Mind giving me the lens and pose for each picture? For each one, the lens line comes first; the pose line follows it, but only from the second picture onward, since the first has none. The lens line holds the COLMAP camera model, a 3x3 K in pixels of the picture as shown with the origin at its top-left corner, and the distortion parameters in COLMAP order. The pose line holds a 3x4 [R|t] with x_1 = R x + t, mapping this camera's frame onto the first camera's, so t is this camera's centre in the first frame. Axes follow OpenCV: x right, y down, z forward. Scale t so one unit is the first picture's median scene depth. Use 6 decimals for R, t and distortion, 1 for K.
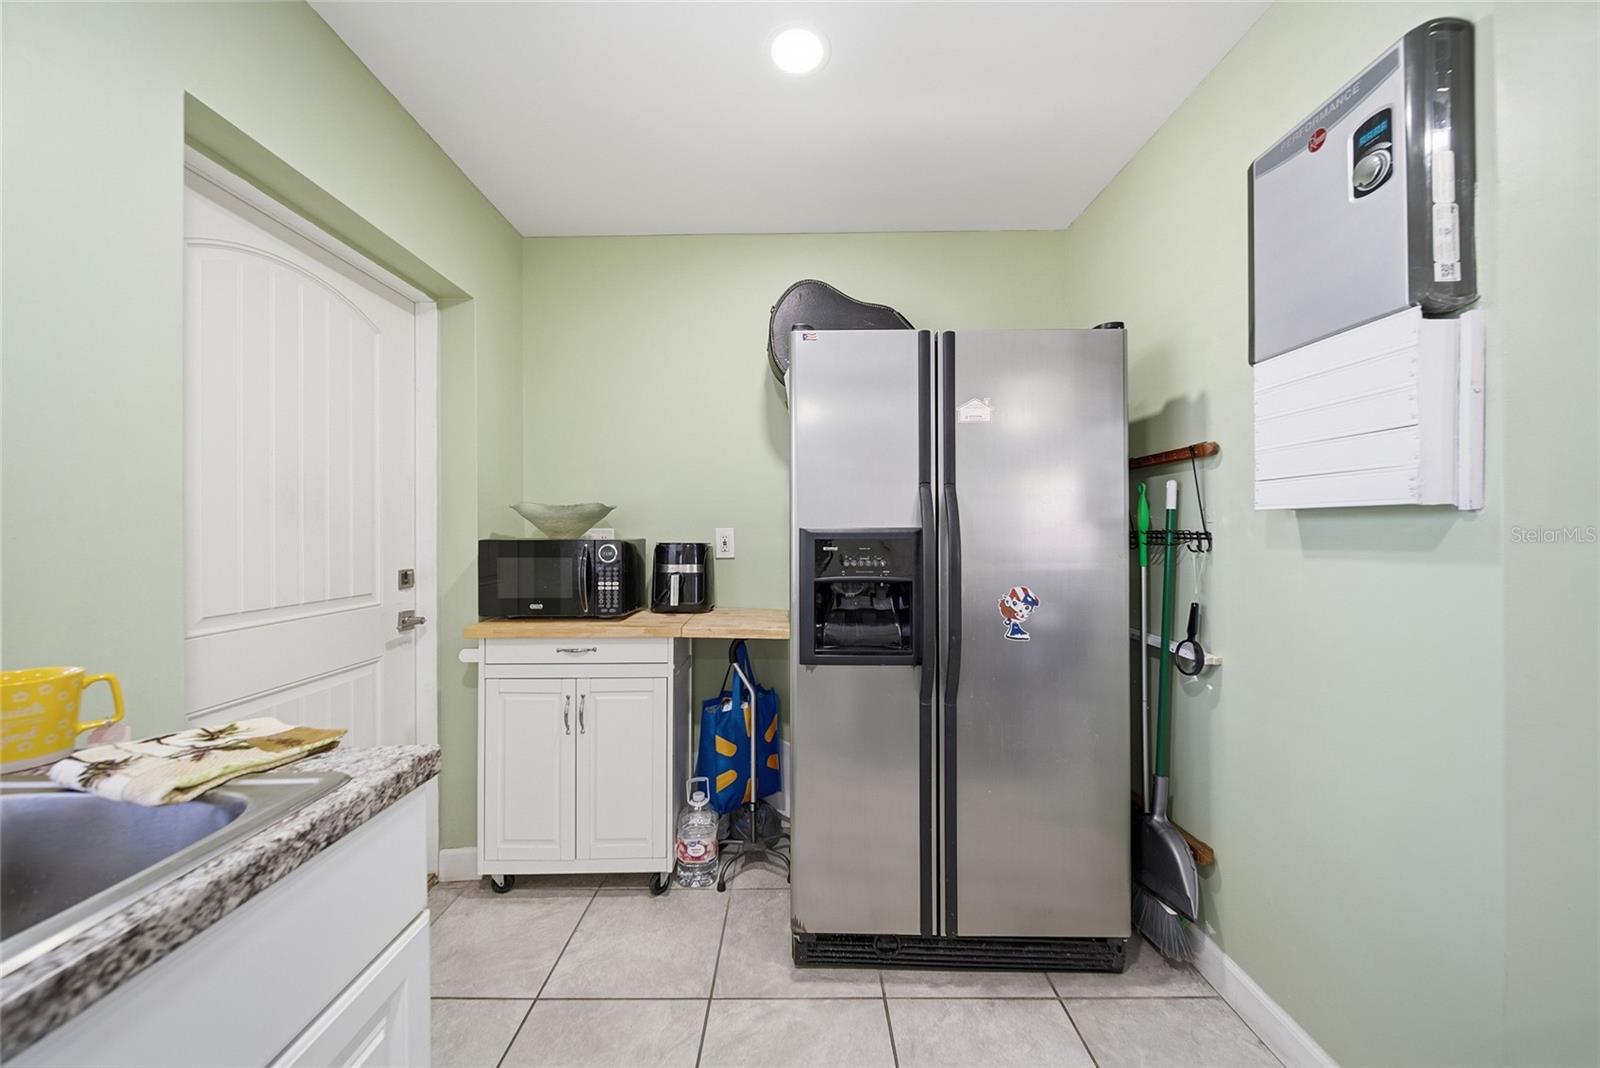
lens RADIAL K [[568.5, 0, 796.0], [0, 568.5, 532.5], [0, 0, 1]] dist [-0.001374, -0.000304]
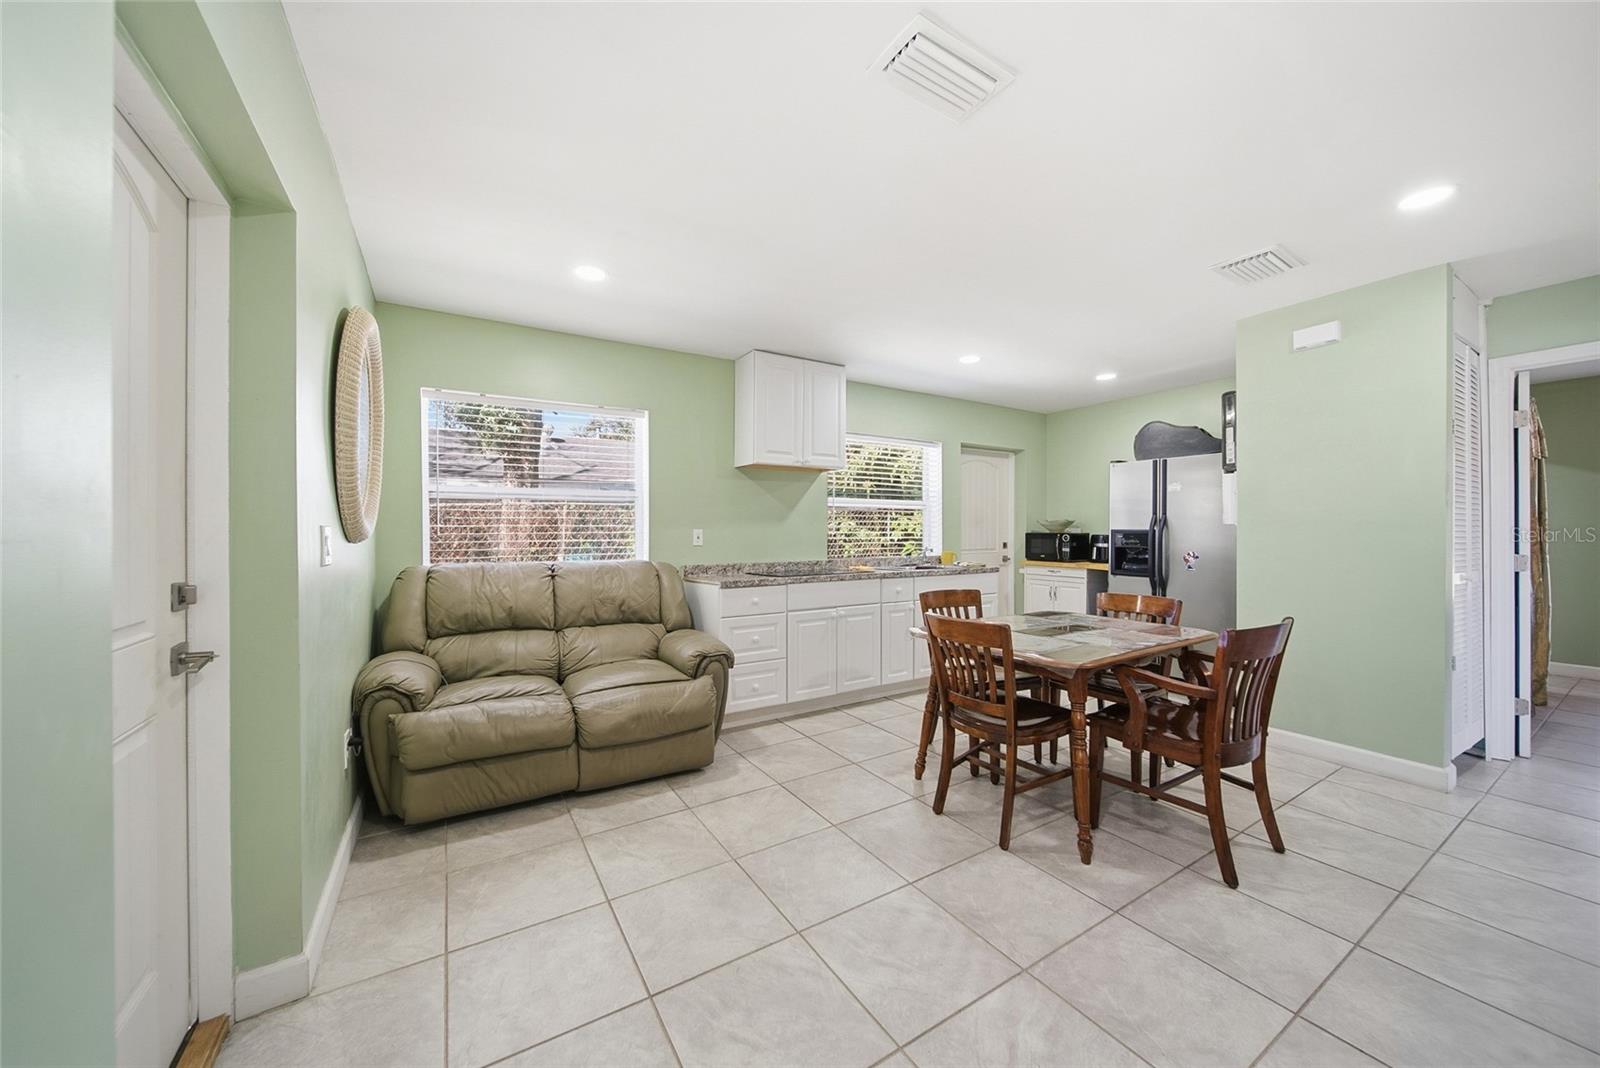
lens RADIAL K [[568.5, 0, 796.0], [0, 568.5, 532.5], [0, 0, 1]] dist [-0.001374, -0.000304]
pose [[0.525115, 0.006191, -0.851009, 1.344195], [0.001228, 0.999967, 0.008033, -0.013784], [0.851031, -0.005263, 0.525090, -1.588035]]
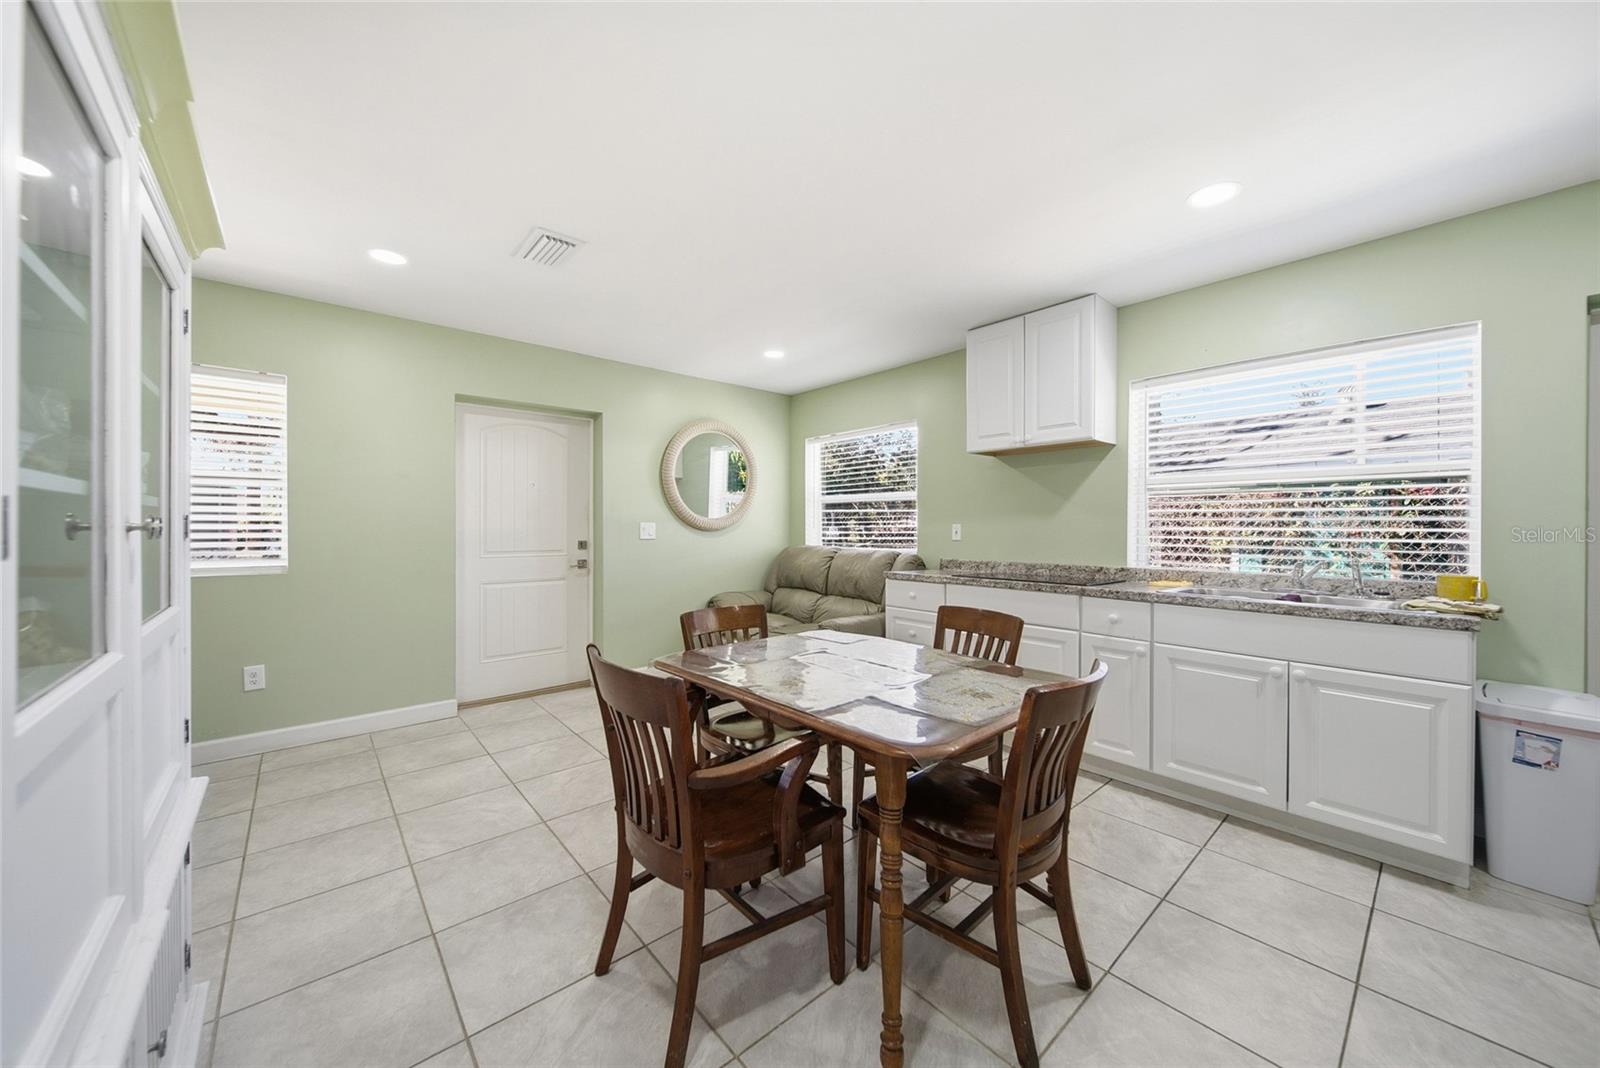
lens RADIAL K [[566.4, 0, 793.5], [0, 566.4, 526.9], [0, 0, 1]] dist [-0.008284, -0.000255]
pose [[-0.757081, 0.002829, -0.653315, 1.204767], [0.002229, 0.999996, 0.001748, -0.003663], [0.653317, -0.000133, -0.757084, 0.371413]]
